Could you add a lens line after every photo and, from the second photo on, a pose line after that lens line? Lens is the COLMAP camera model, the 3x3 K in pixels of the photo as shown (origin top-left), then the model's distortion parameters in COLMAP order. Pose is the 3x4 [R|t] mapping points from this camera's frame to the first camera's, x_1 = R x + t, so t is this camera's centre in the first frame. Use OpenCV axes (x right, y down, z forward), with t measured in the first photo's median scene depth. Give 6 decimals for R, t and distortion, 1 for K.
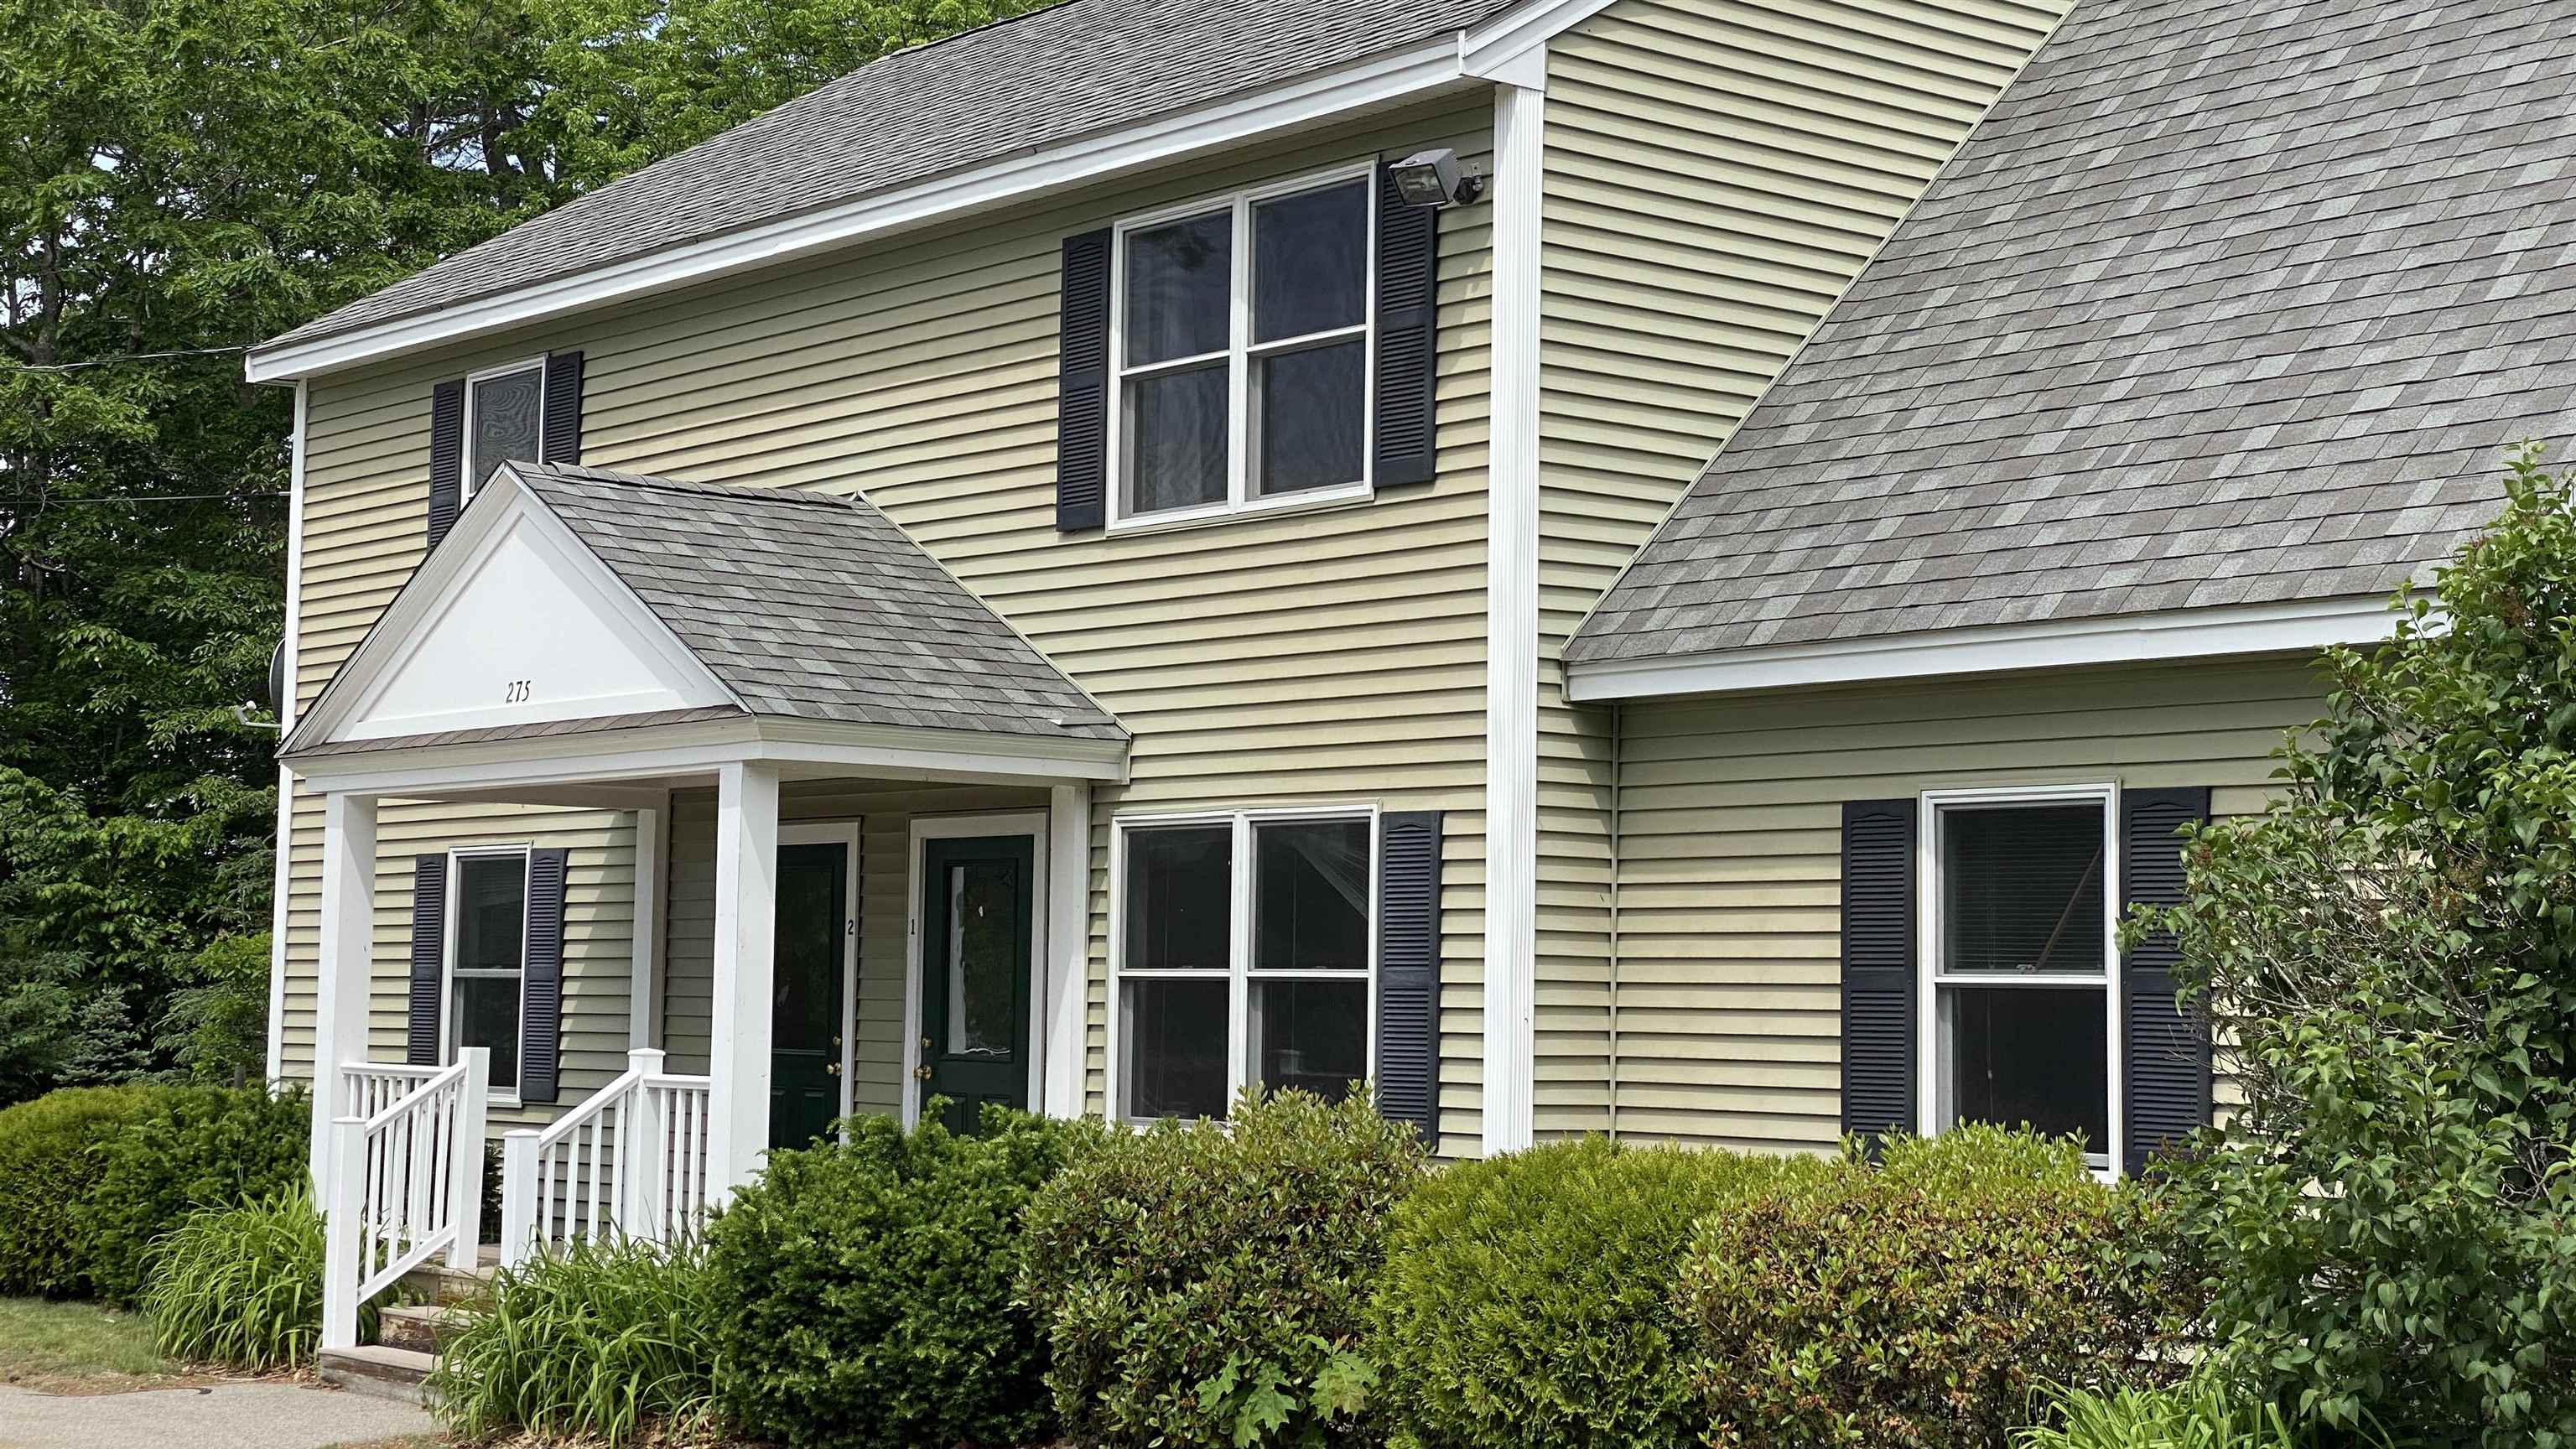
lens RADIAL K [[4004.2, 0, 1282.0], [0, 4004.2, 718.4], [0, 0, 1]] dist [0.028933, 0.000000]
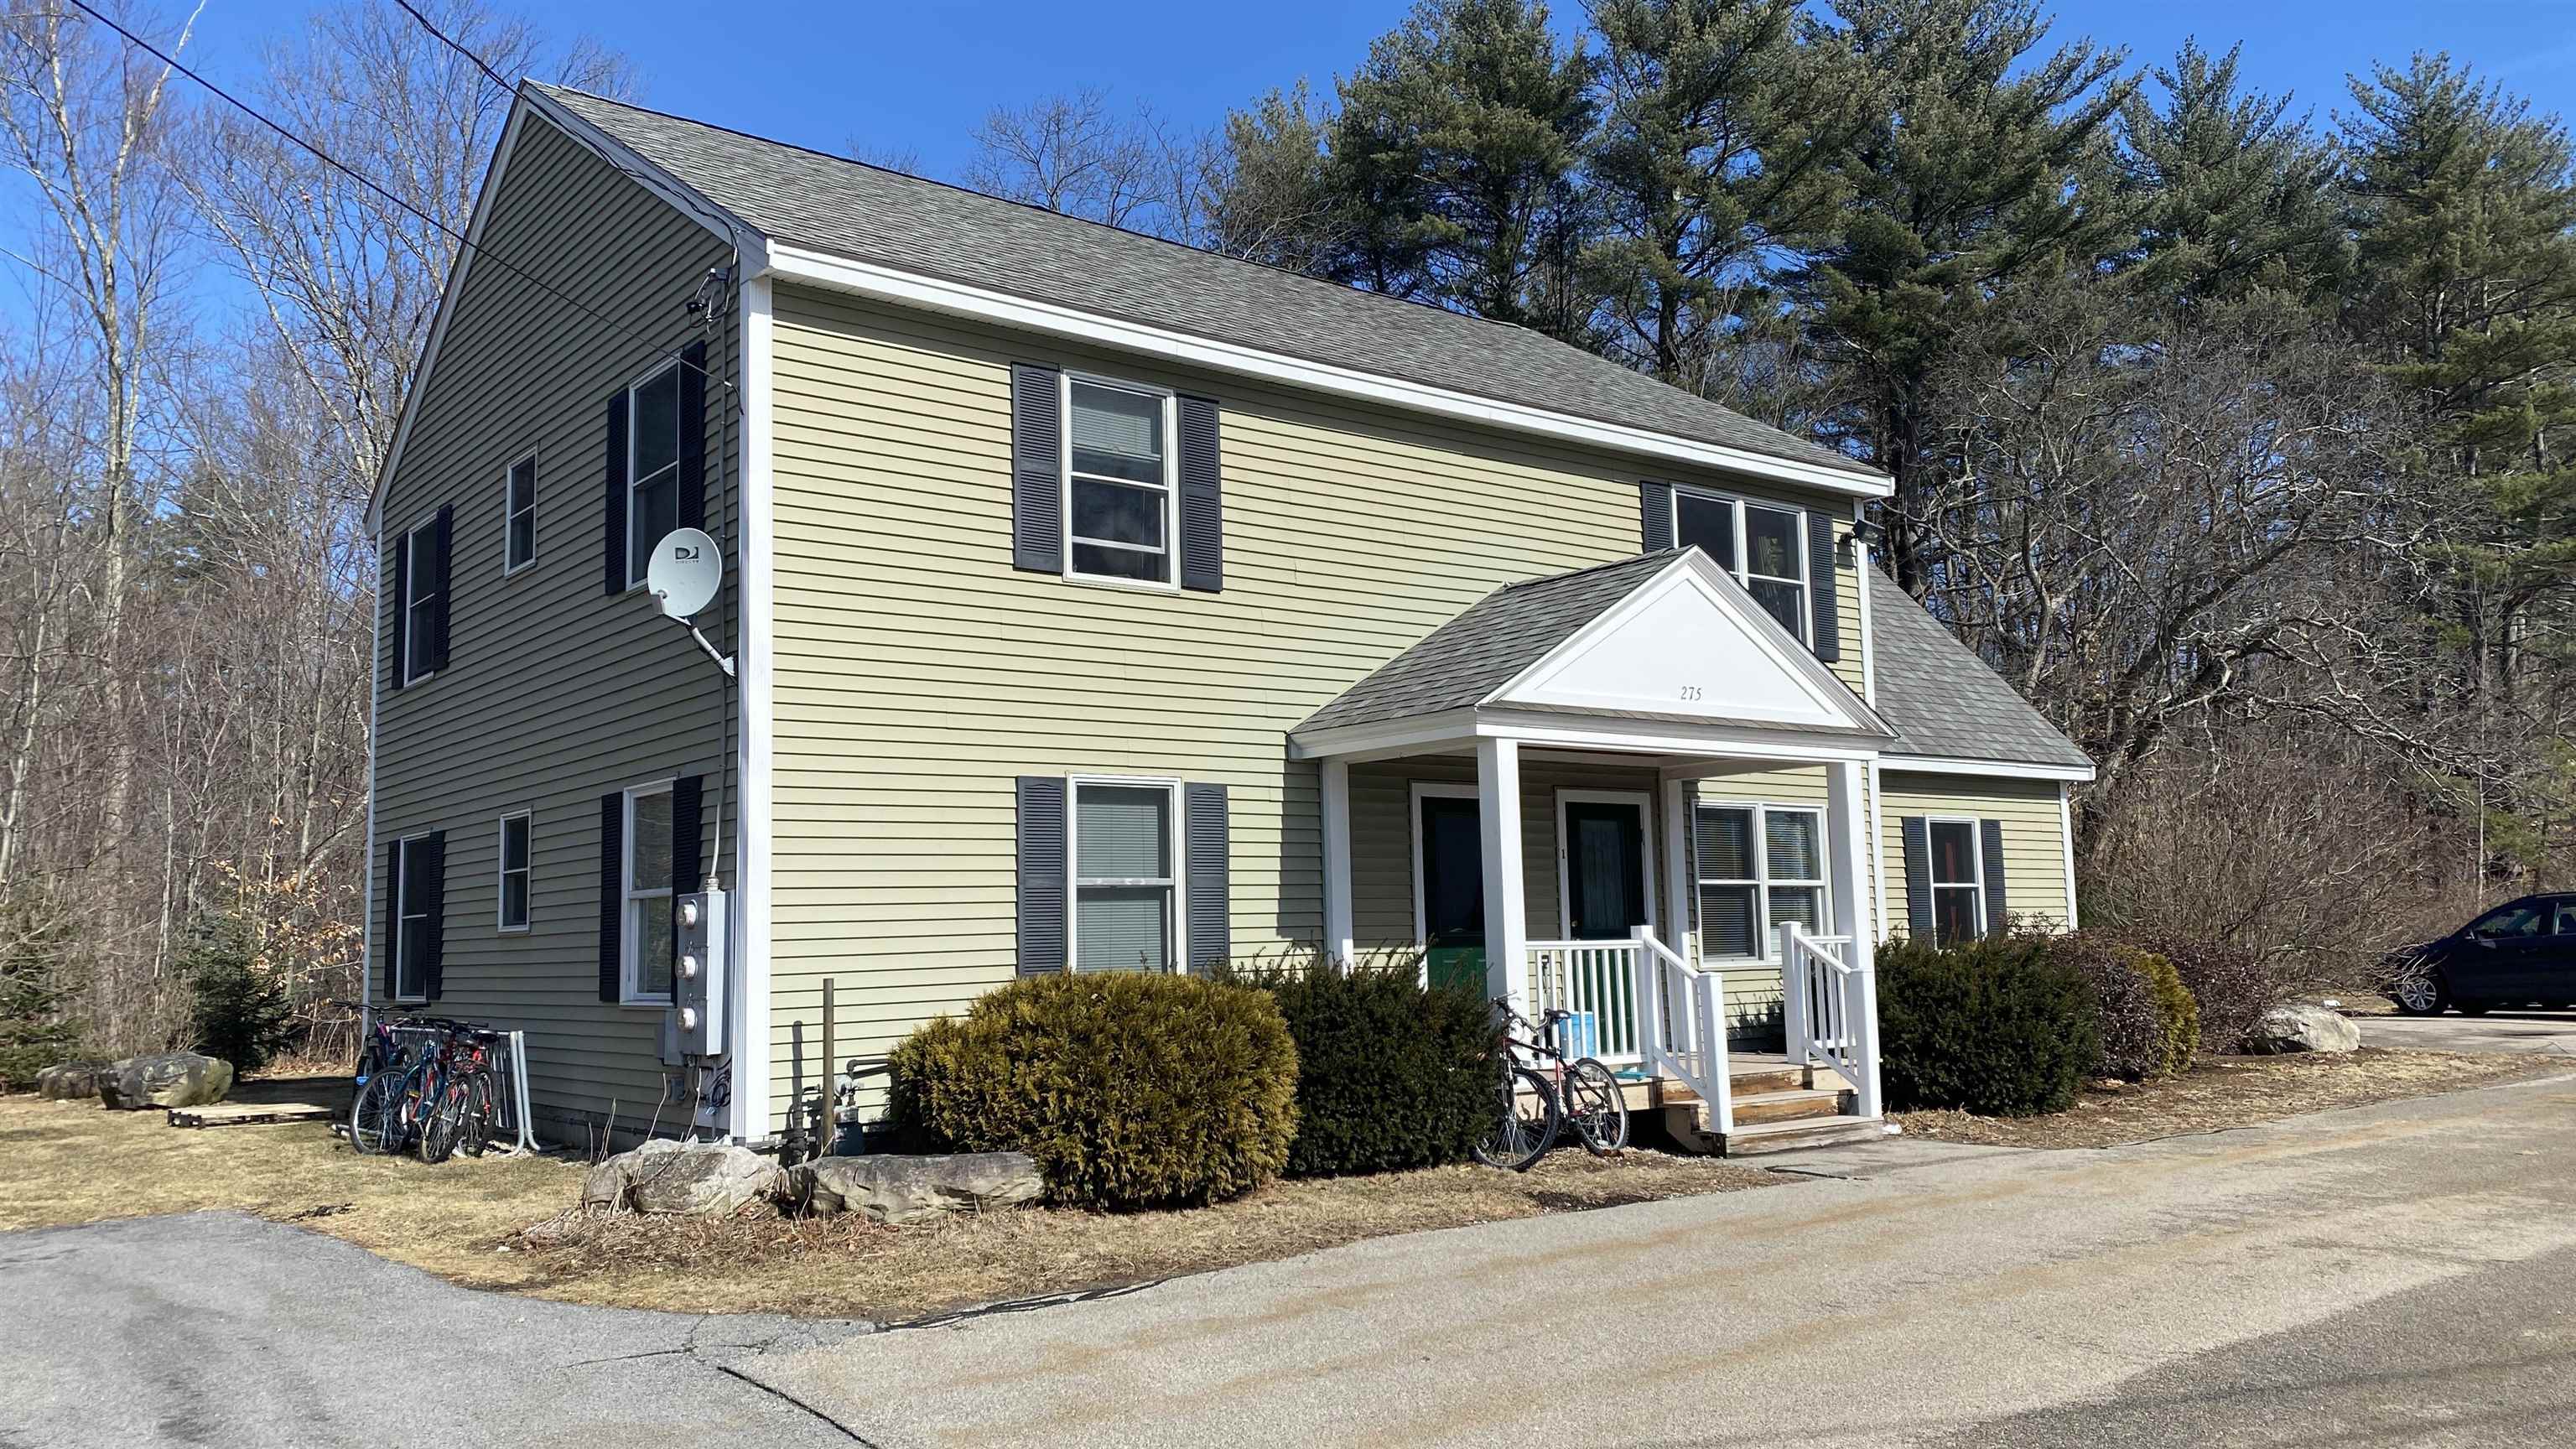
lens RADIAL K [[1965.6, 0, 1292.4], [0, 1965.6, 728.2], [0, 0, 1]] dist [0.042288, -0.003973]
pose [[0.032371, 0.073904, 0.996740, -1.016616], [-0.069513, 0.995014, -0.071519, 0.073474], [-0.997056, -0.066971, 0.037347, 1.192320]]
